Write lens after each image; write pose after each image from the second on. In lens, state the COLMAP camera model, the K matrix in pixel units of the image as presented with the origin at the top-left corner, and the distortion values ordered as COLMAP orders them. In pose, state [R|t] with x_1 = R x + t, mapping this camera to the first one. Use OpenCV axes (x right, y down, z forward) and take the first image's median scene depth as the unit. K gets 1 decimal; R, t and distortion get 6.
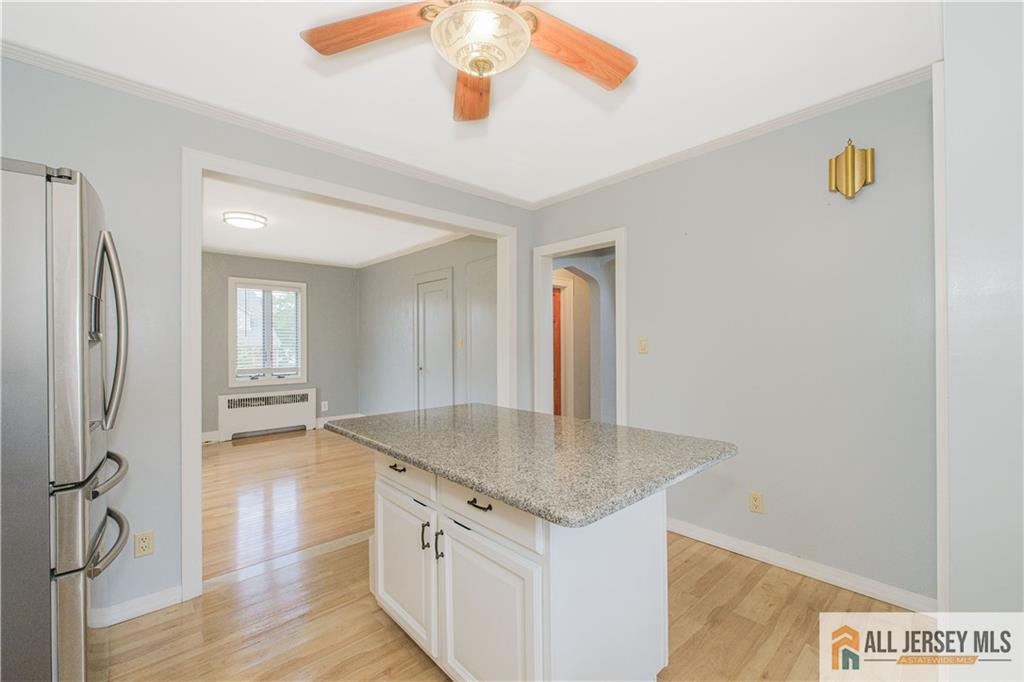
lens RADIAL K [[429.8, 0, 508.5], [0, 429.8, 343.5], [0, 0, 1]] dist [0.002311, 0.000177]
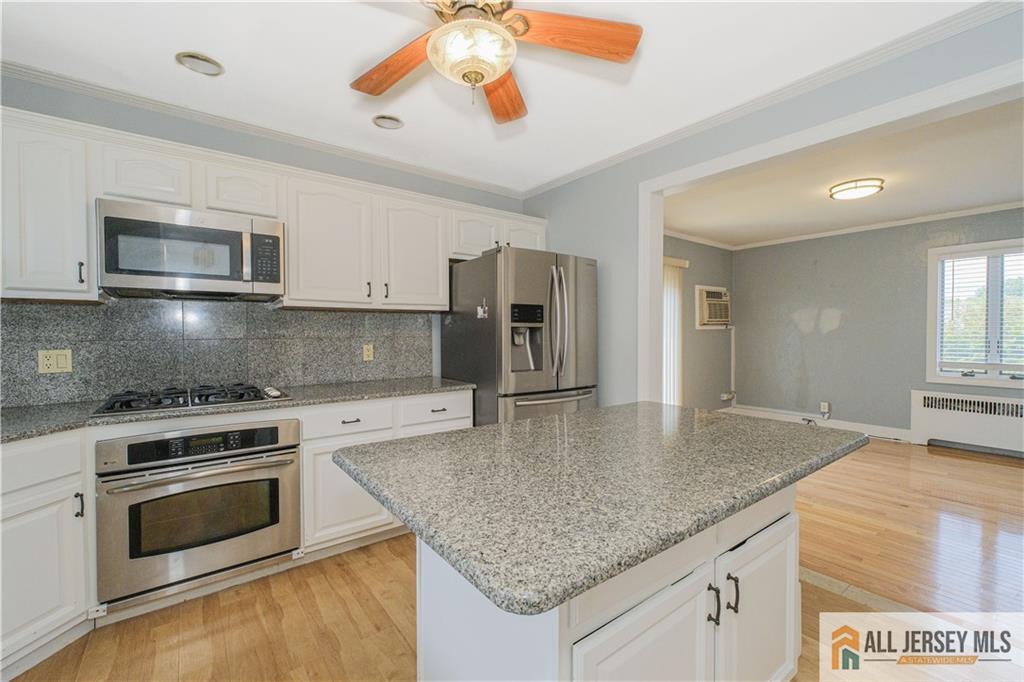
lens RADIAL K [[429.8, 0, 514.5], [0, 429.8, 340.2], [0, 0, 1]] dist [0.002311, 0.000177]
pose [[-0.074461, 0.022240, -0.996976, 0.245496], [0.003895, 0.999750, 0.022011, -0.001382], [0.997216, -0.002244, -0.074529, 0.265963]]
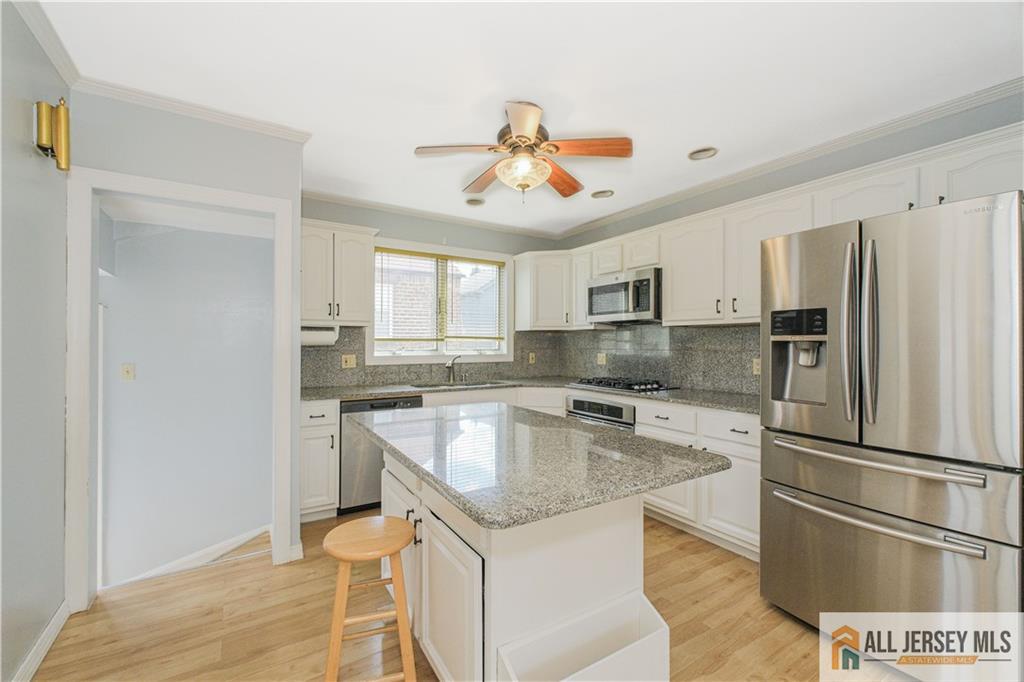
lens RADIAL K [[429.8, 0, 512.5], [0, 429.8, 340.8], [0, 0, 1]] dist [0.002311, 0.000177]
pose [[-0.986321, 0.002097, 0.164825, -0.066007], [0.001008, 0.999977, -0.006686, -0.003539], [-0.164835, -0.006429, -0.986300, 0.621358]]
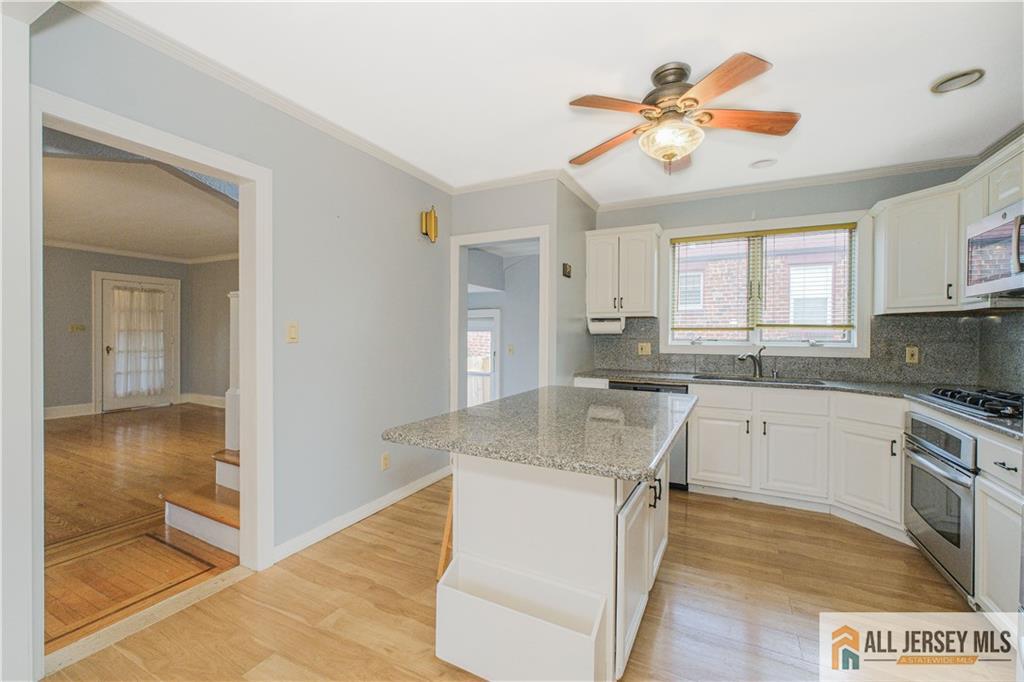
lens RADIAL K [[429.8, 0, 517.4], [0, 429.8, 338.0], [0, 0, 1]] dist [0.002311, 0.000177]
pose [[-0.363148, -0.005530, 0.931715, -0.307484], [-0.006793, 0.999972, 0.003288, 0.004043], [-0.931707, -0.005135, -0.363175, 0.476225]]
